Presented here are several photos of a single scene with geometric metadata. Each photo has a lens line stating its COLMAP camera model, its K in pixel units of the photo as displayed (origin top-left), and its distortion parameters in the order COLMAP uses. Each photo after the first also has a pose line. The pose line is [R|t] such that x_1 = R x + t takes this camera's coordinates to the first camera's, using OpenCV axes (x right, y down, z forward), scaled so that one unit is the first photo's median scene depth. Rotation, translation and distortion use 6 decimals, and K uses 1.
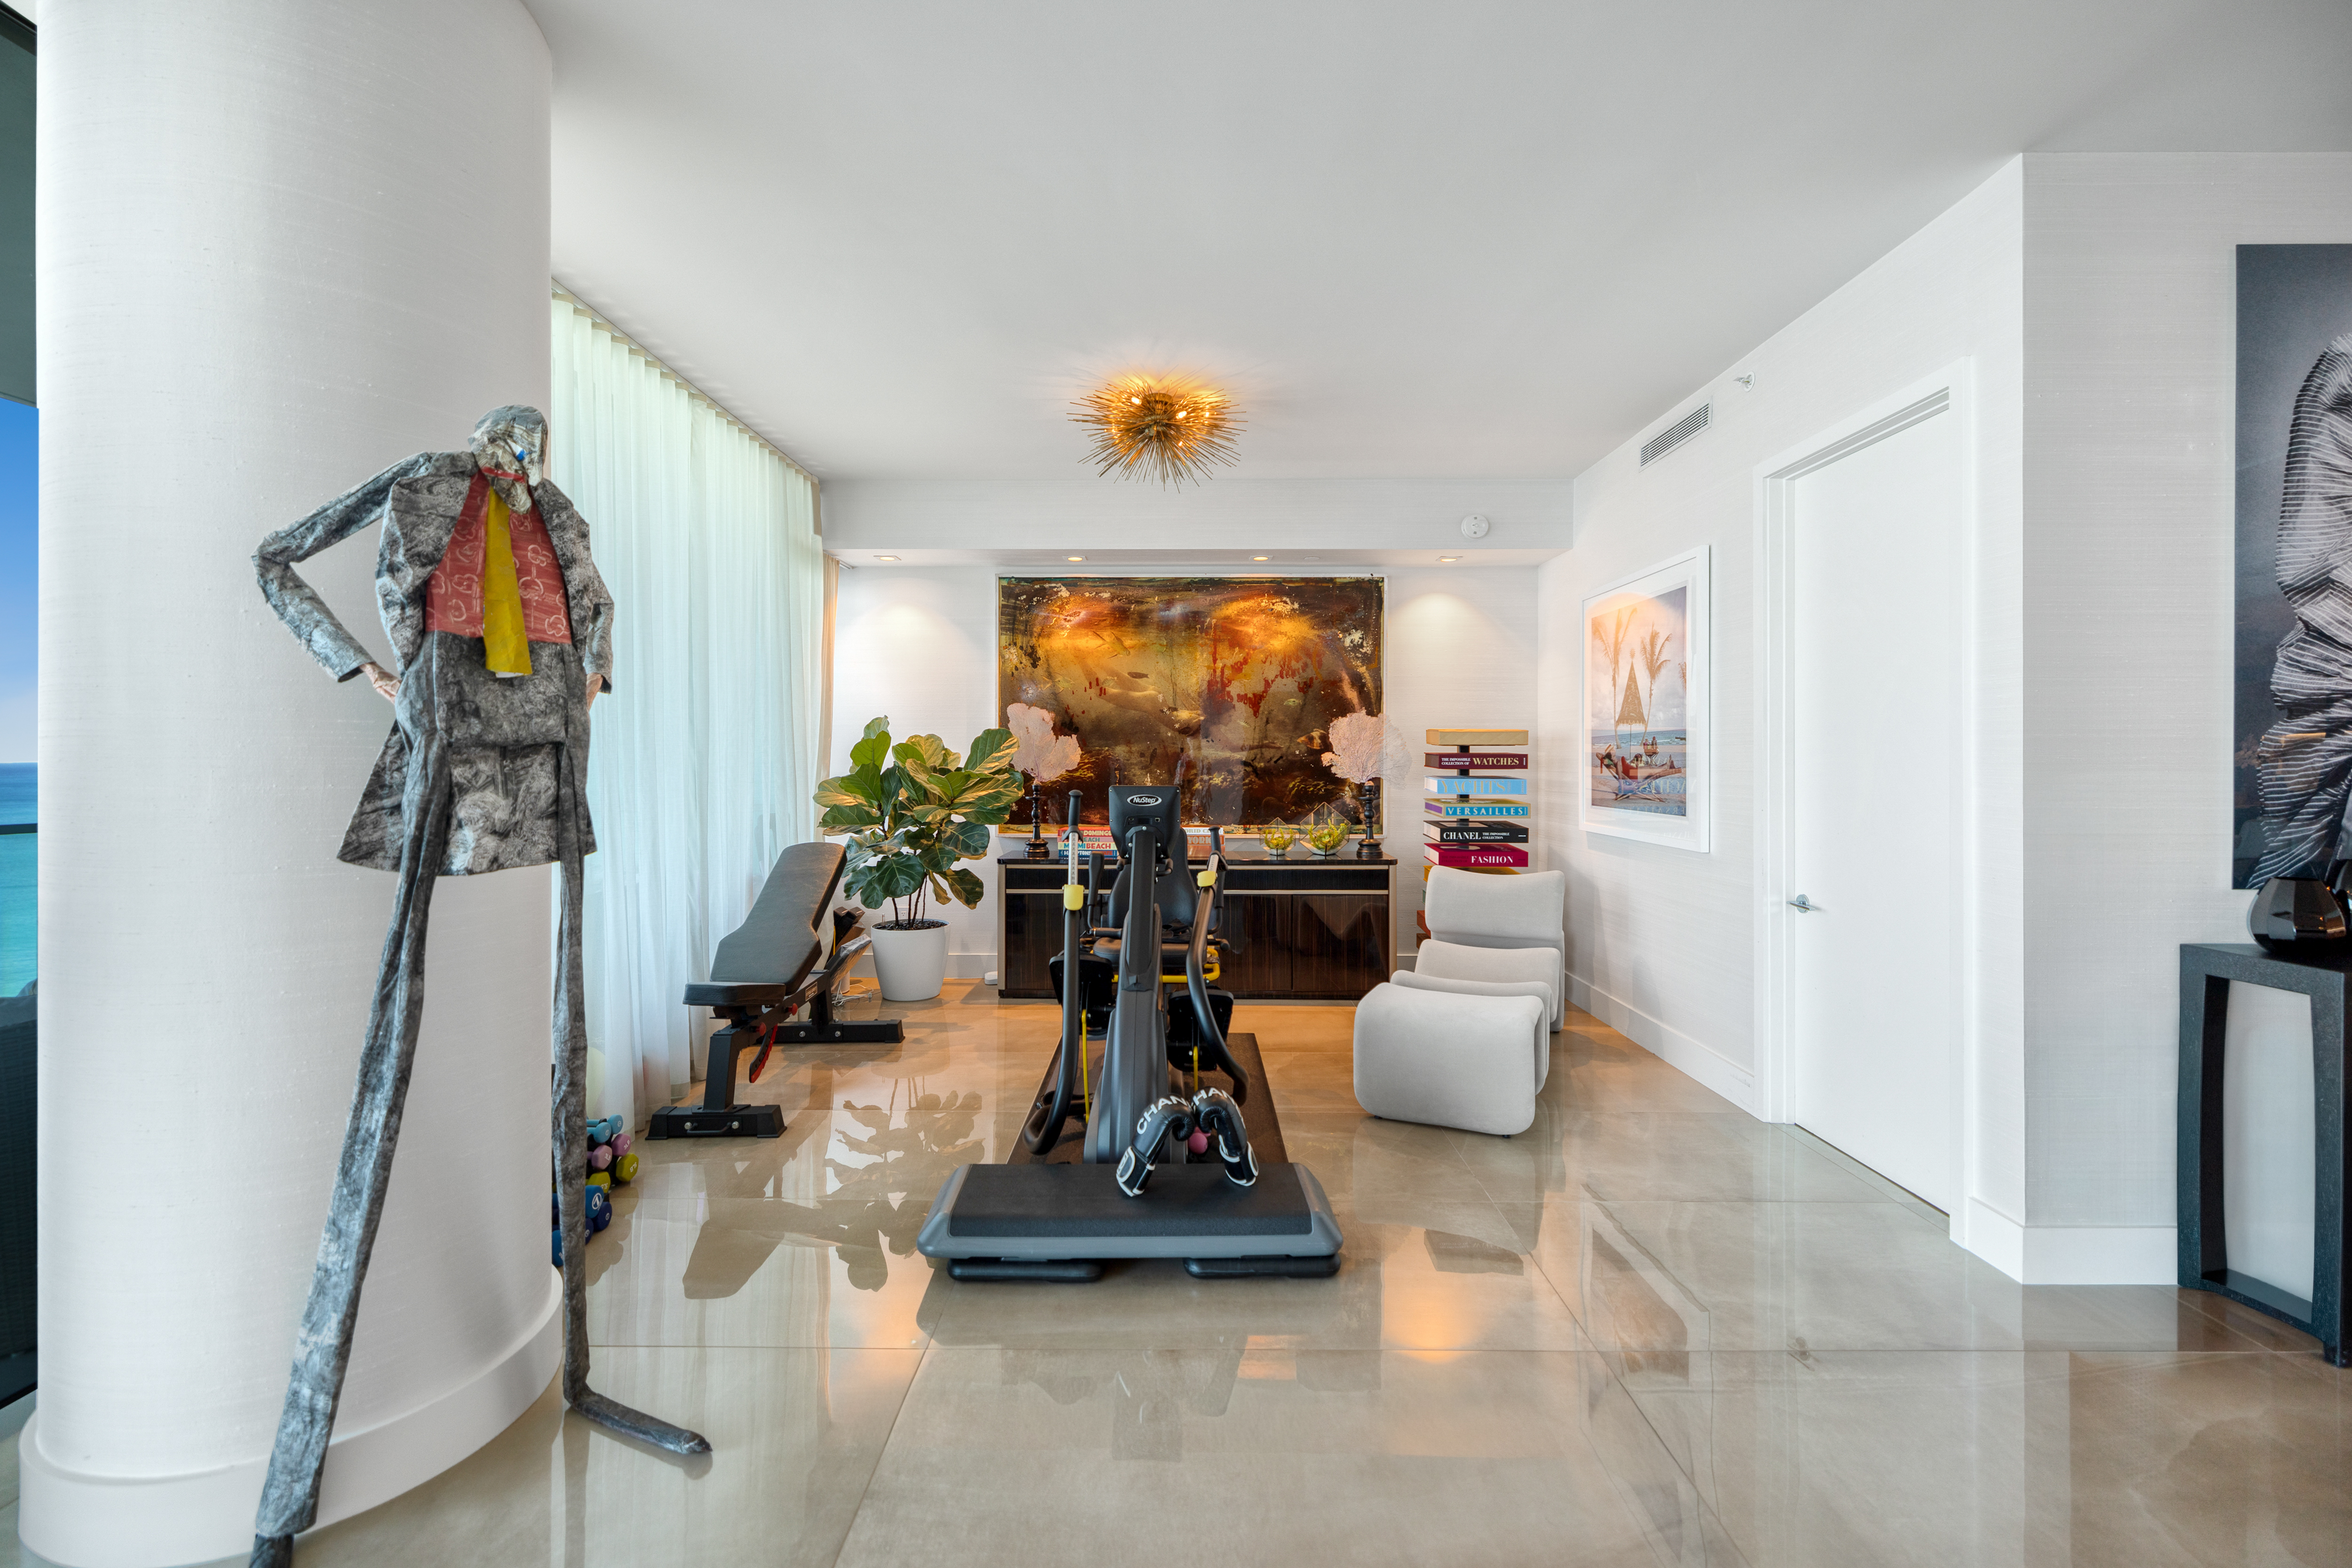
lens RADIAL K [[989.7, 0, 1165.2], [0, 989.7, 766.2], [0, 0, 1]] dist [-0.000742, -0.000059]
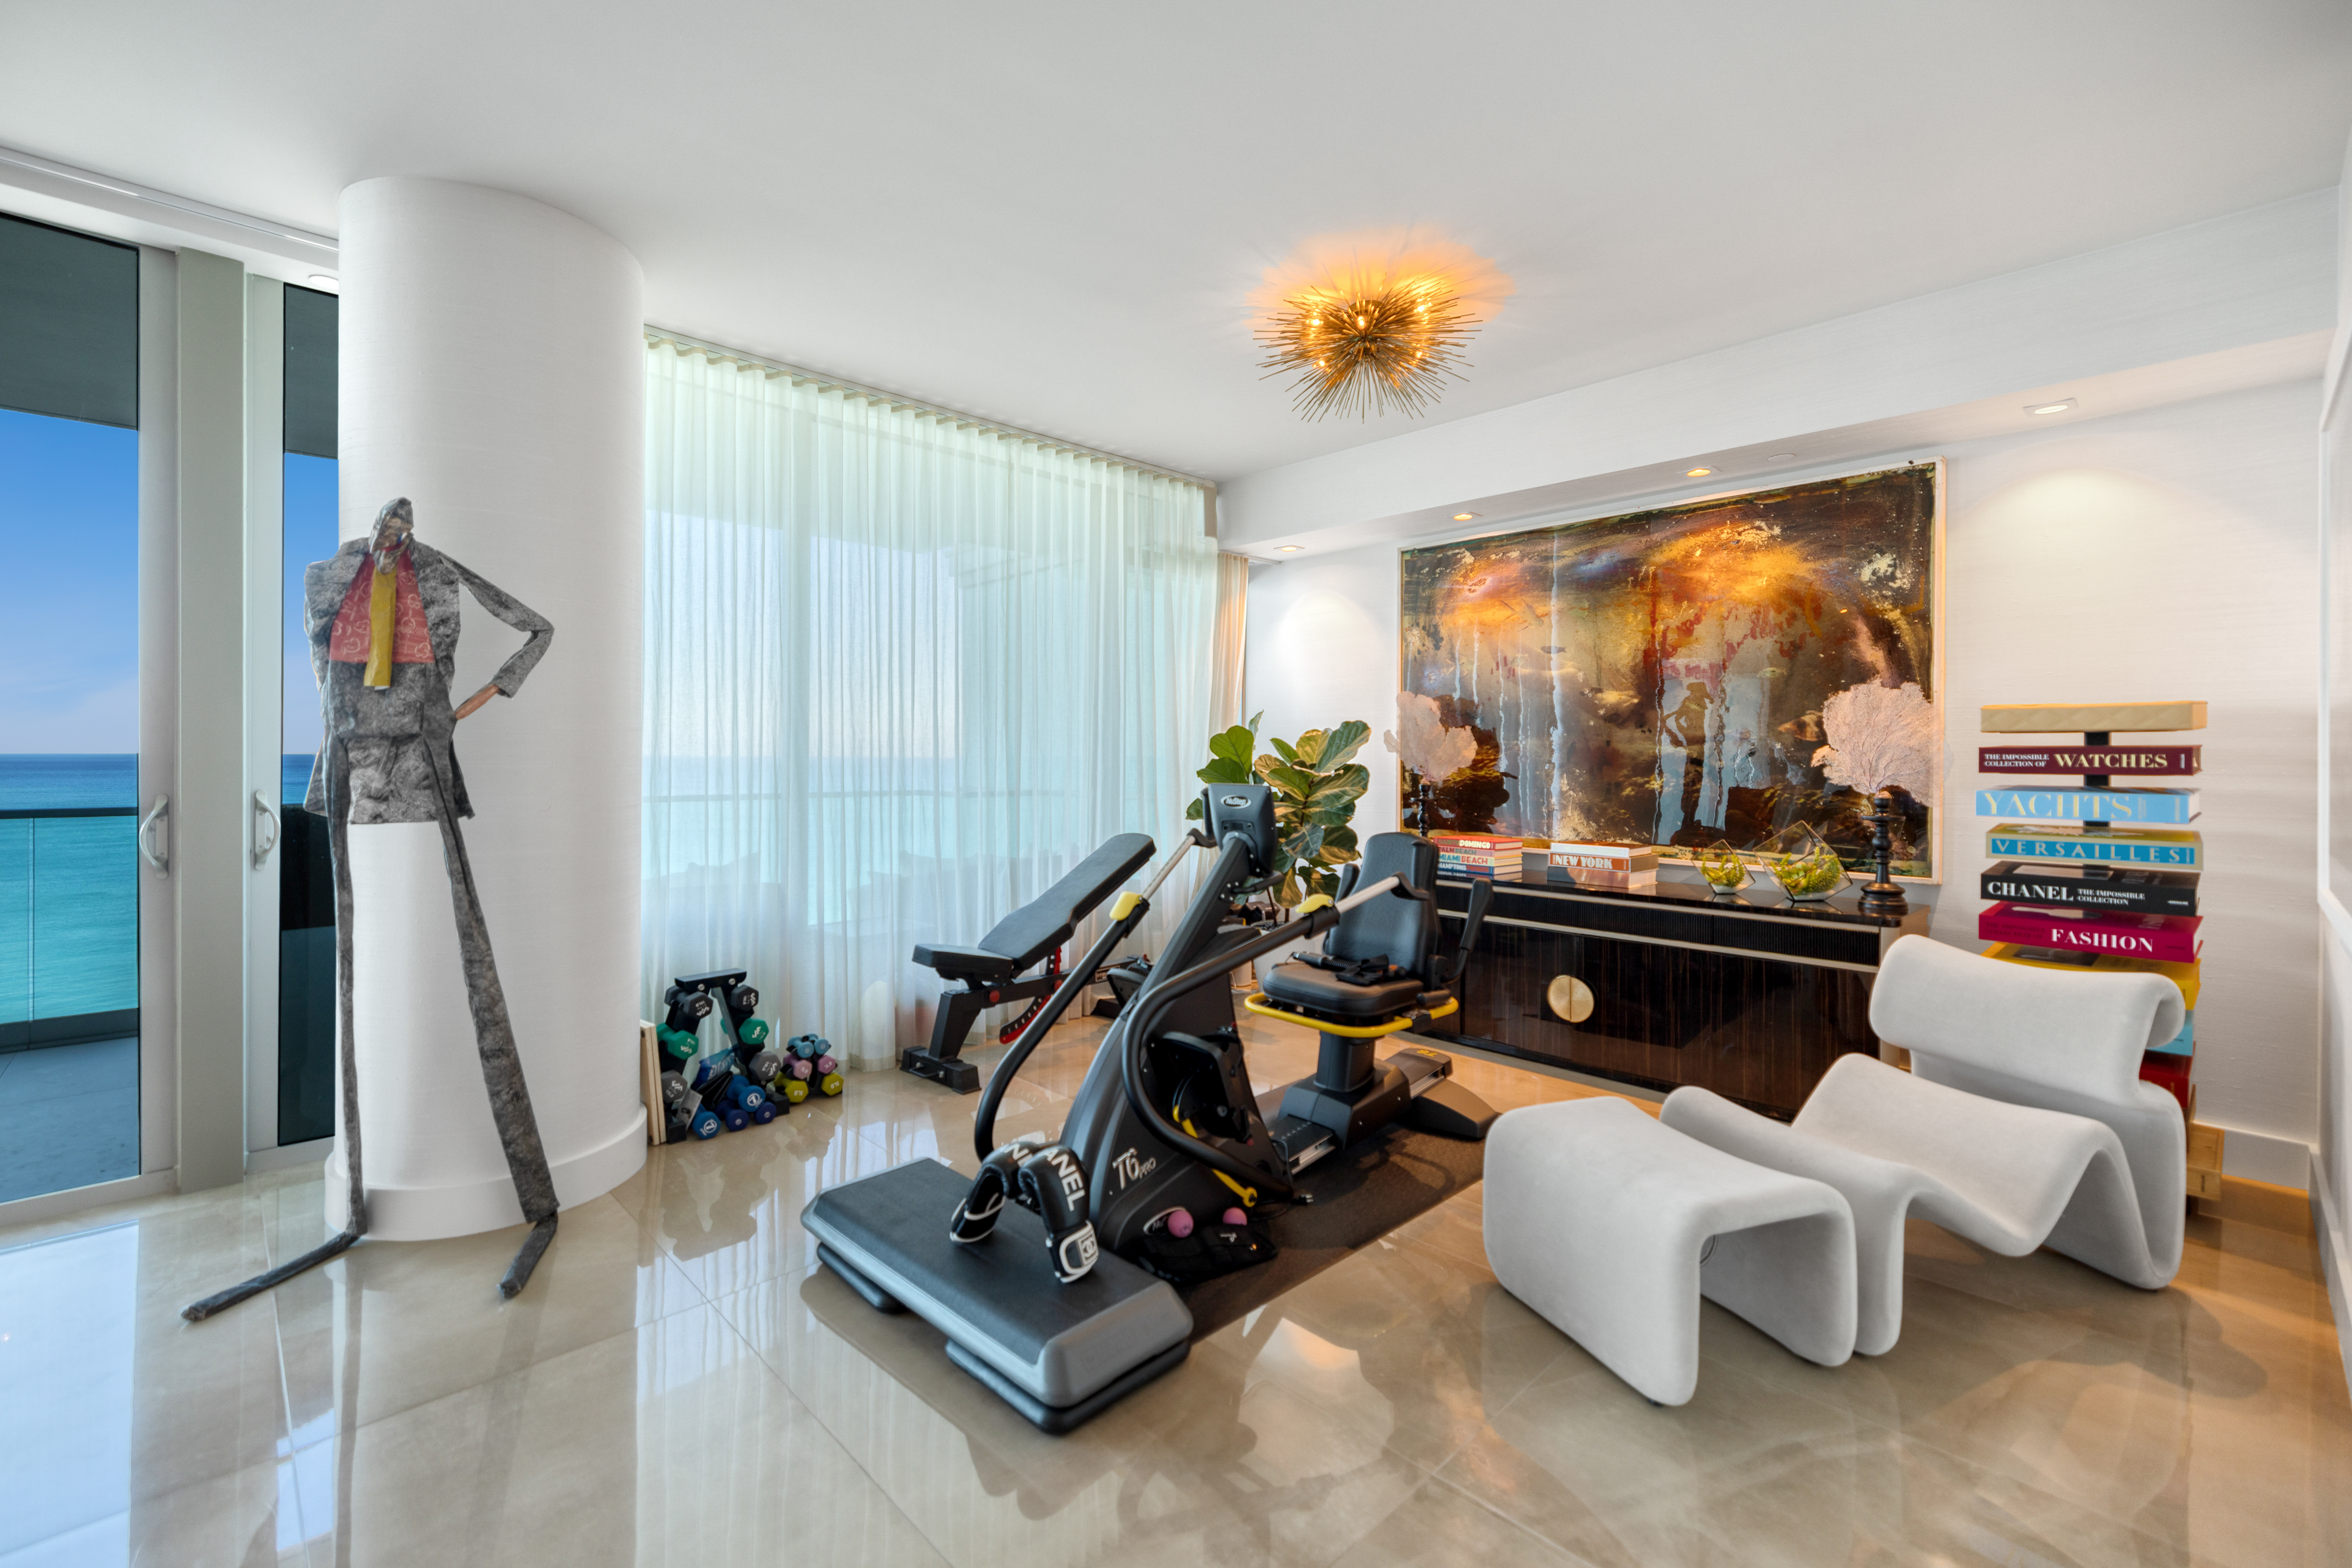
lens RADIAL K [[989.7, 0, 1189.8], [0, 989.7, 764.1], [0, 0, 1]] dist [-0.000742, -0.000059]
pose [[0.701313, 0.008989, -0.712797, 0.340008], [-0.010360, 0.999943, 0.002416, 0.000841], [0.712778, 0.005690, 0.701366, 0.240645]]
